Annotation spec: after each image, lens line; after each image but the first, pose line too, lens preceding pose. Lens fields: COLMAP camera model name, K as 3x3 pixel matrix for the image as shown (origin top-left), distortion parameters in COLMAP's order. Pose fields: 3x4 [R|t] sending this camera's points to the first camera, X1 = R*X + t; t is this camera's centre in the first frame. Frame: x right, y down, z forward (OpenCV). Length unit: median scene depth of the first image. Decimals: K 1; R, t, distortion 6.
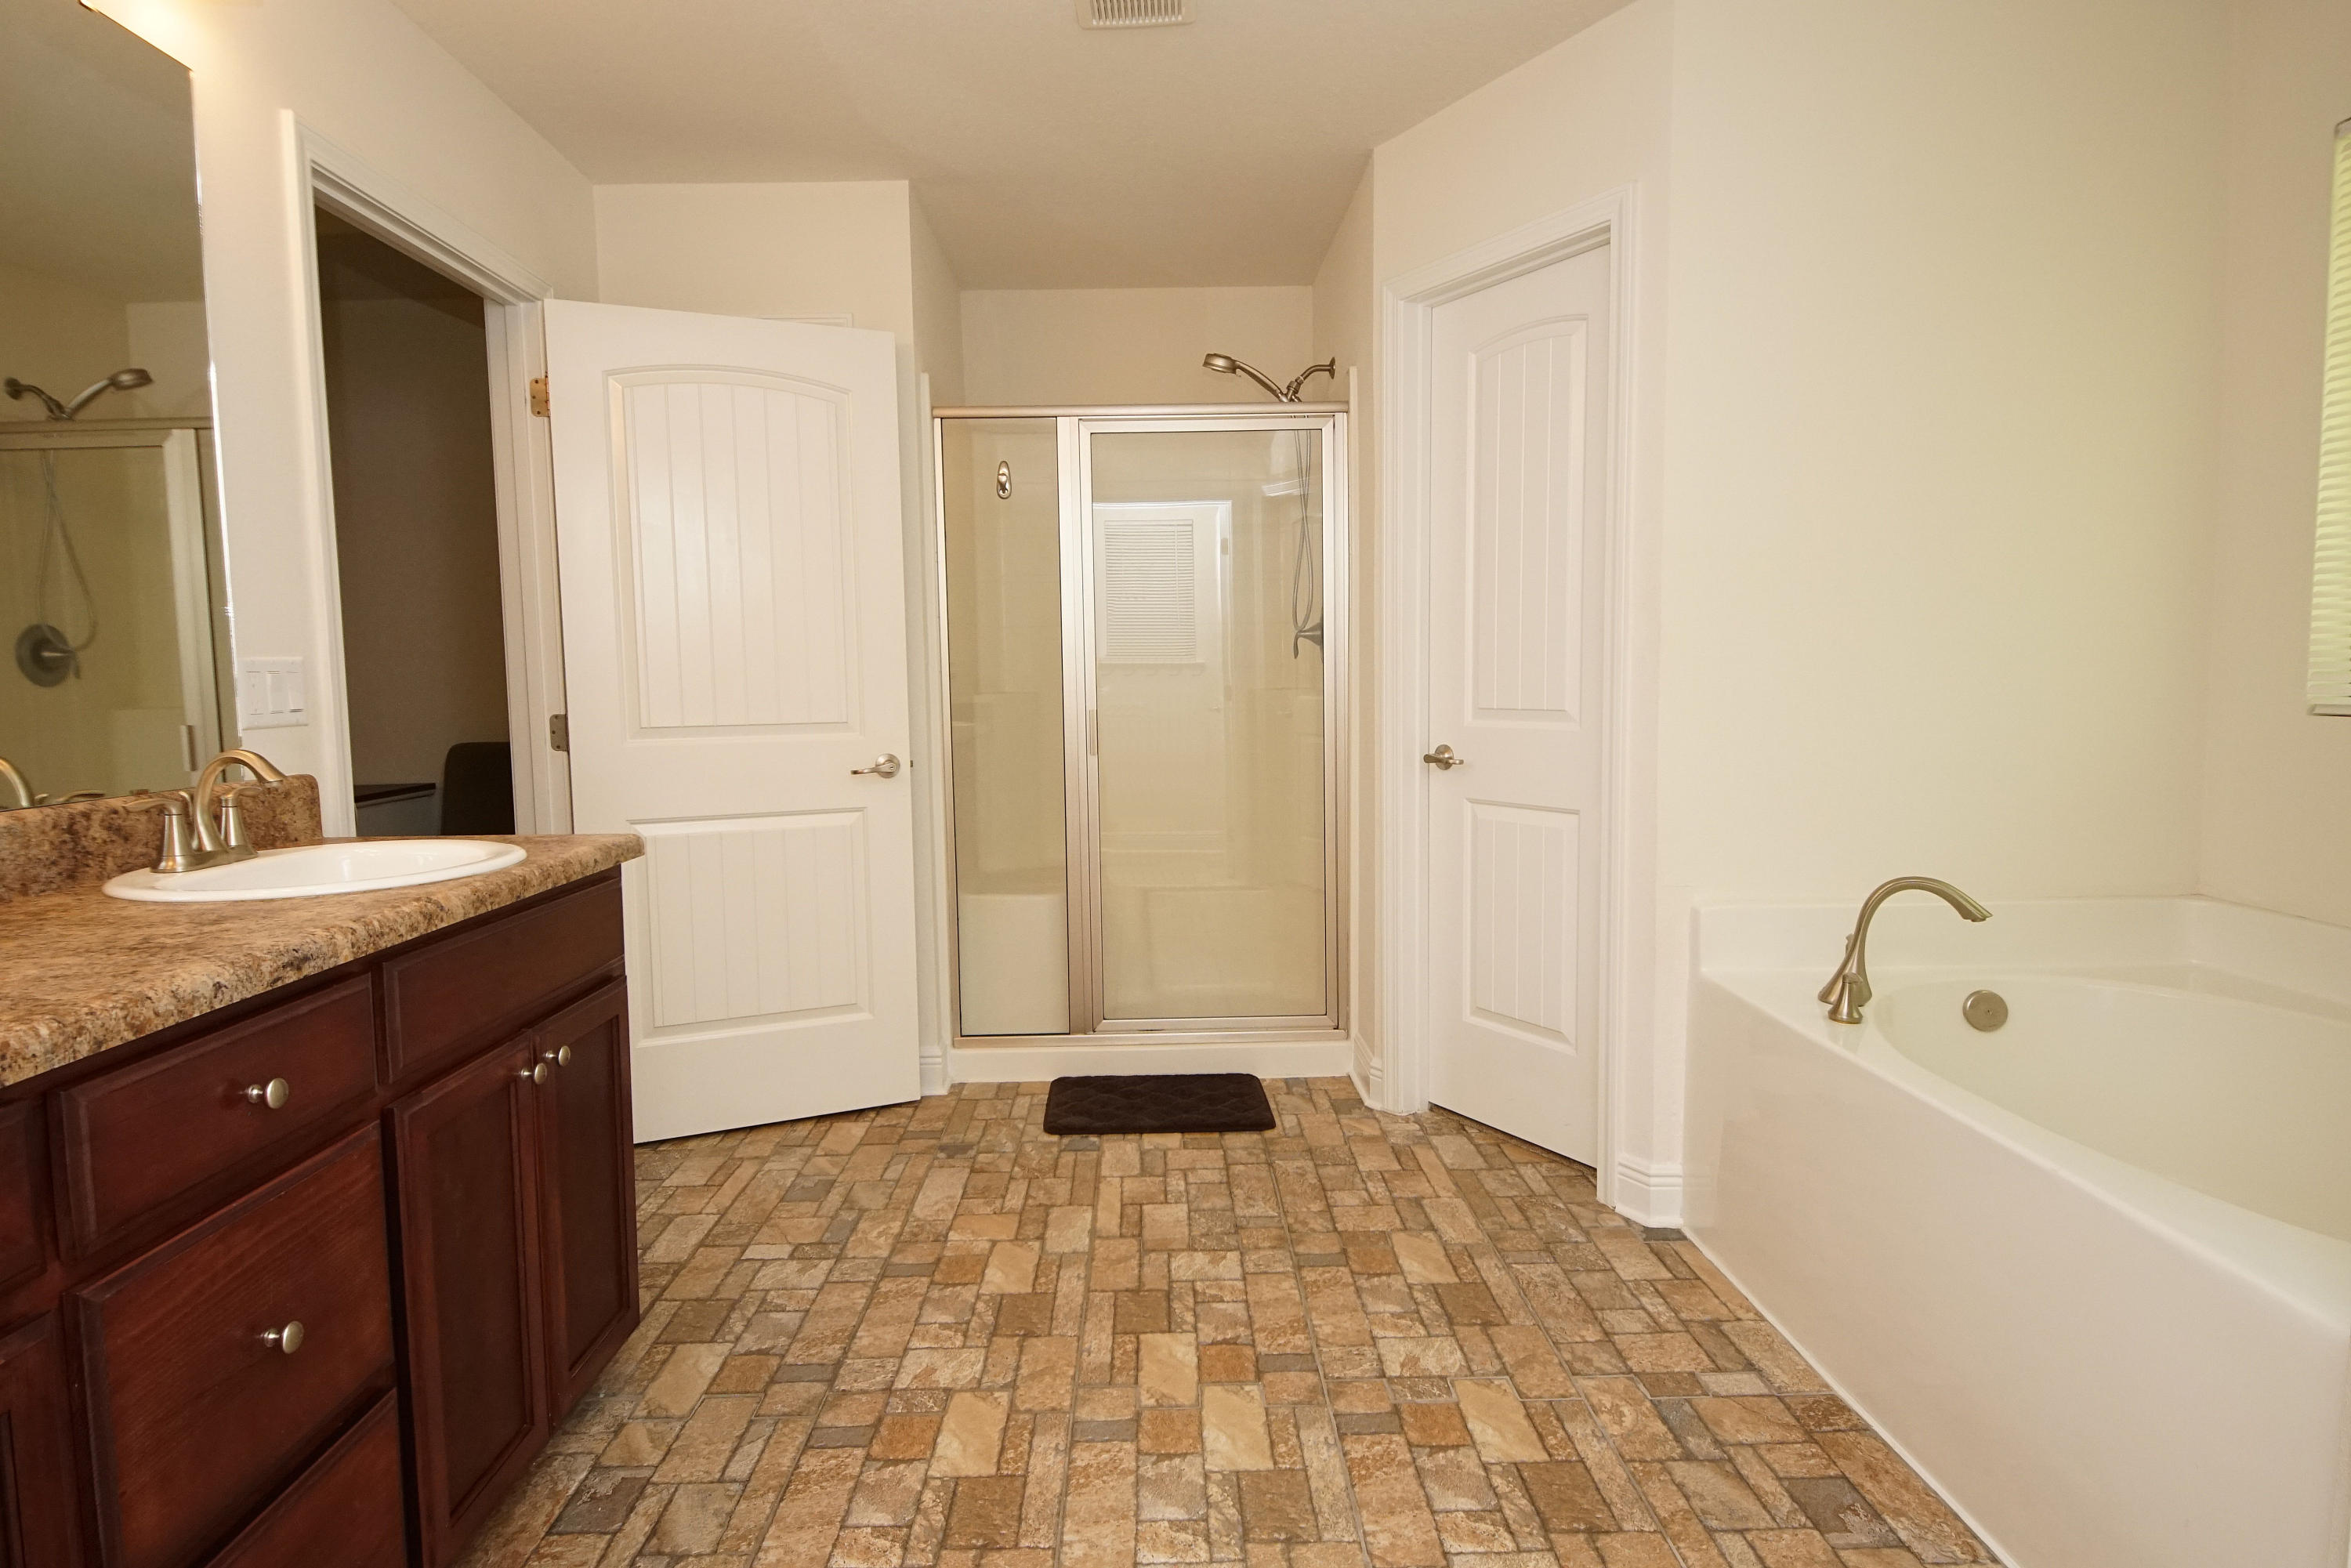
lens RADIAL K [[1269.0, 0, 1124.1], [0, 1269.0, 794.0], [0, 0, 1]] dist [0.023838, -0.024660]
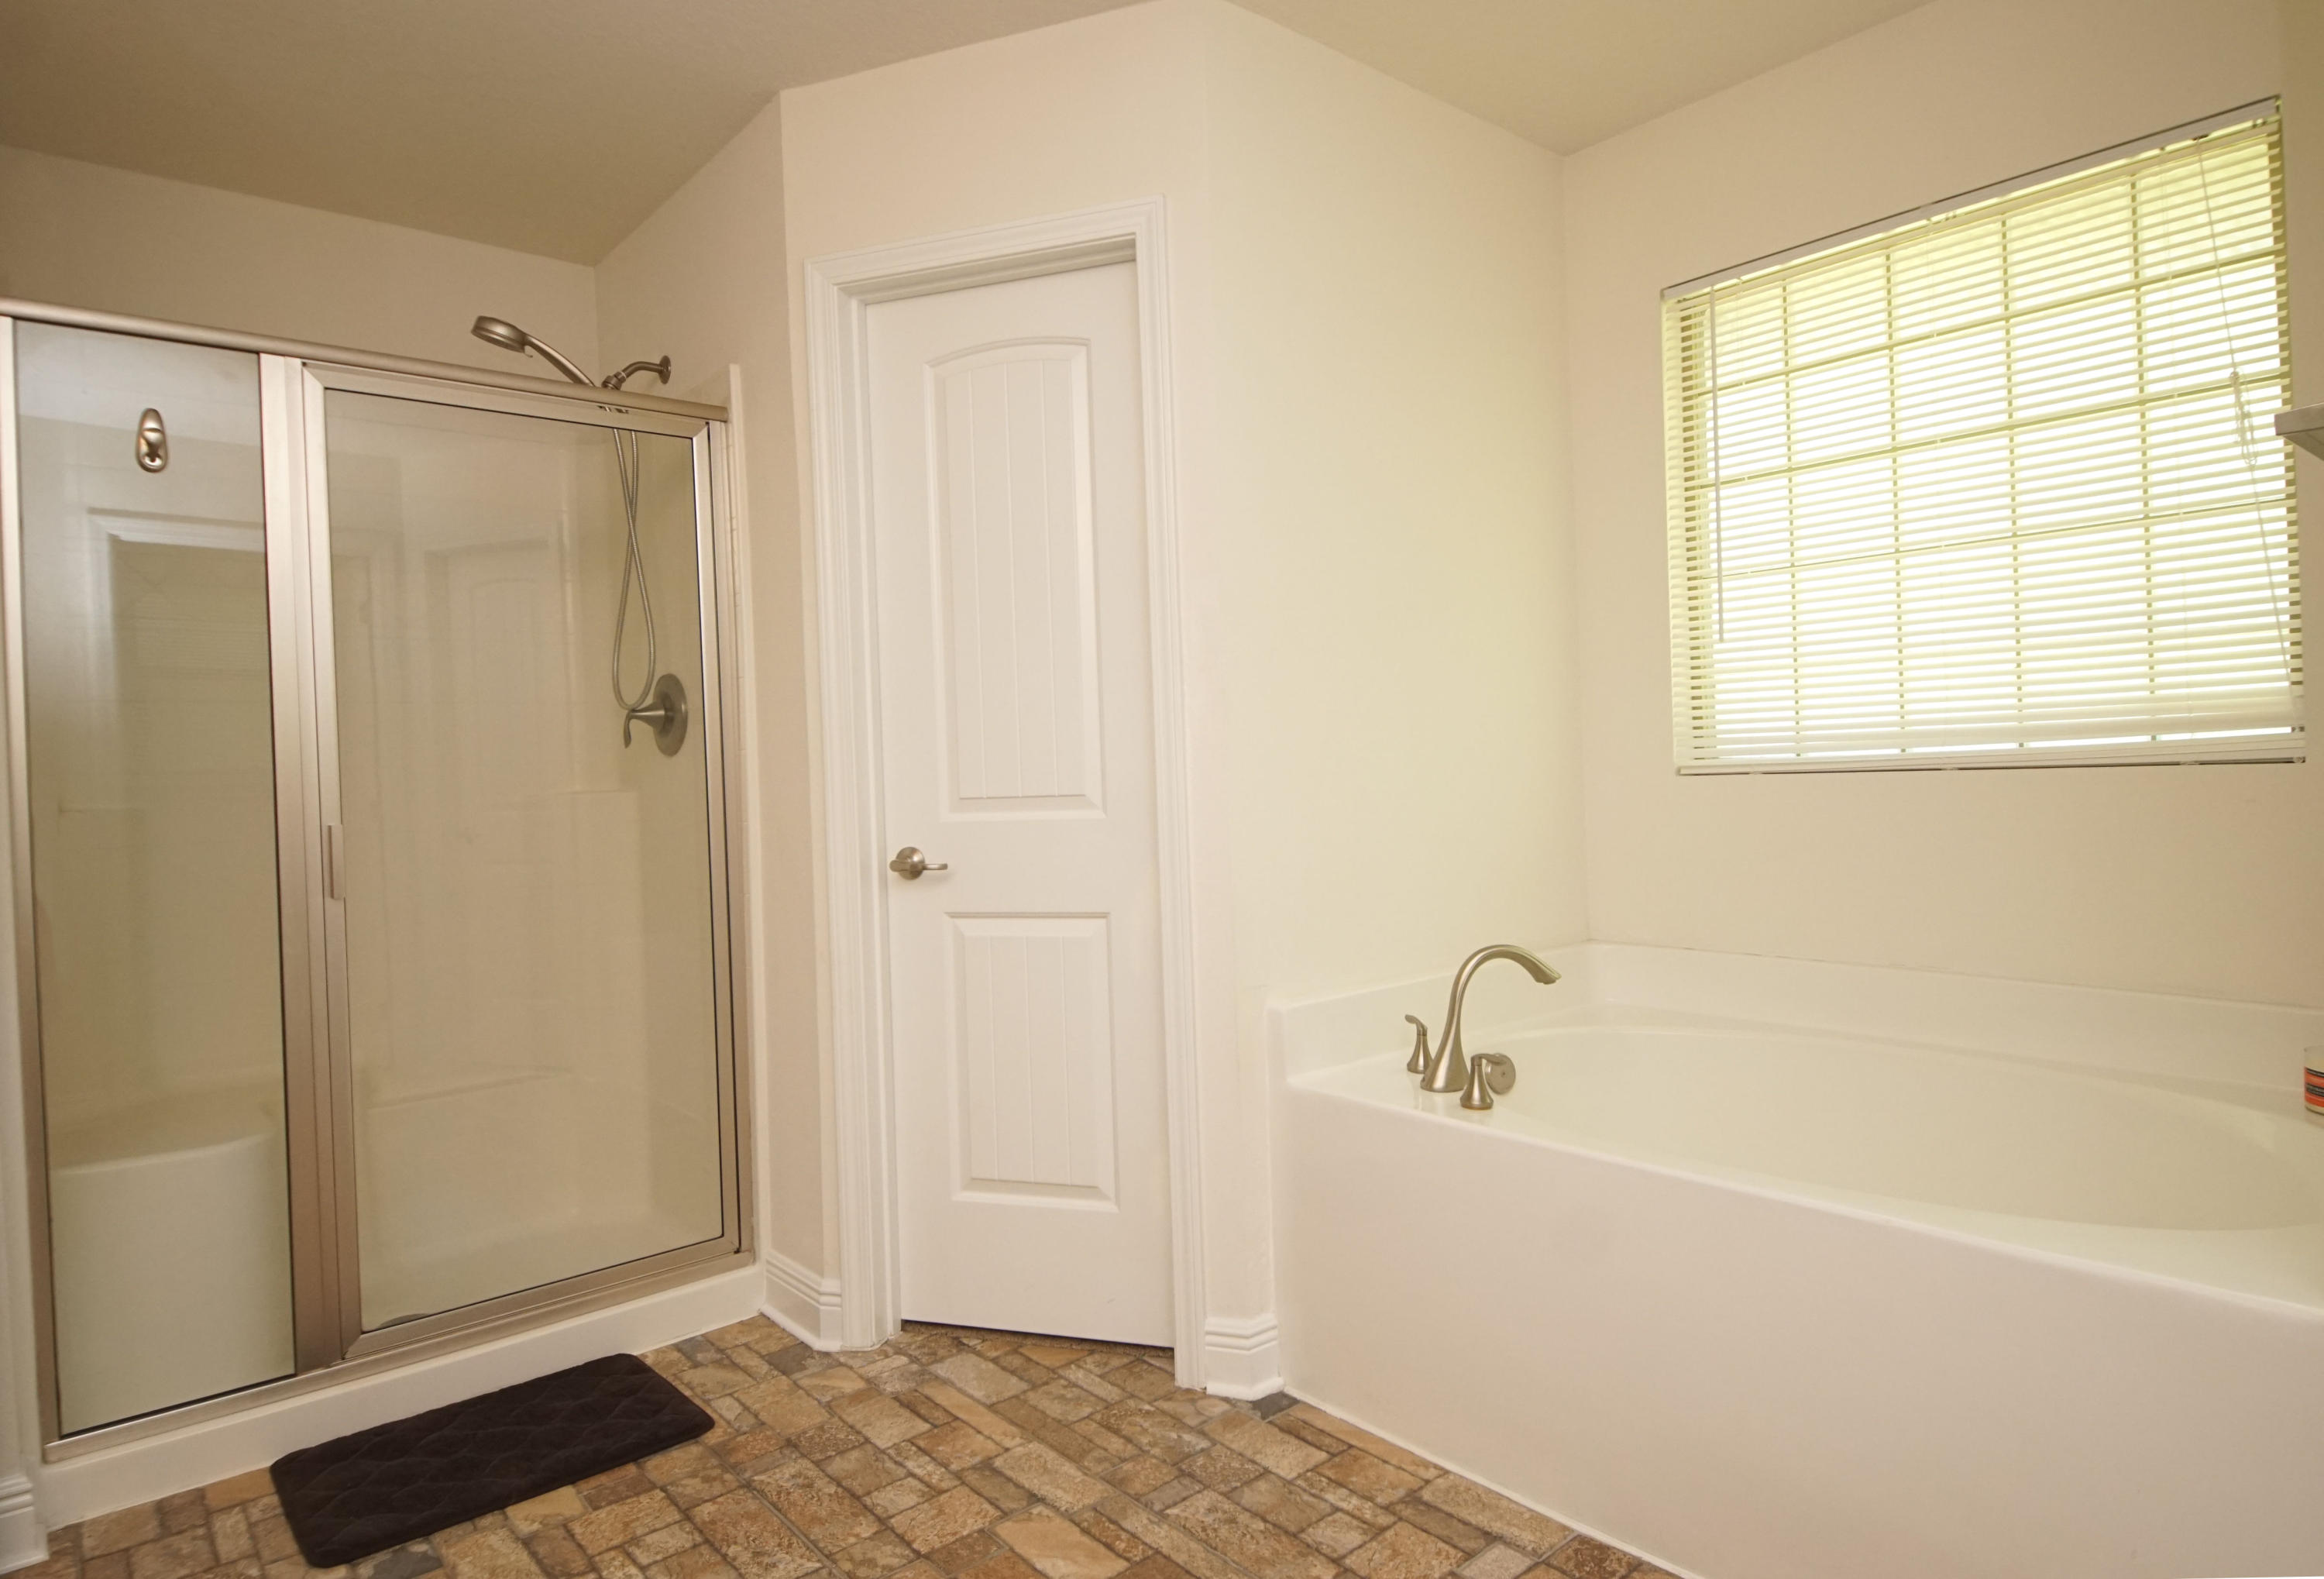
lens RADIAL K [[1328.0, 0, 1167.5], [0, 1328.0, 771.2], [0, 0, 1]] dist [0.013728, -0.017892]
pose [[0.745743, -0.014855, 0.666069, -0.165442], [0.087118, 0.993342, -0.075385, -0.009334], [-0.660514, 0.114244, 0.742071, 0.265687]]
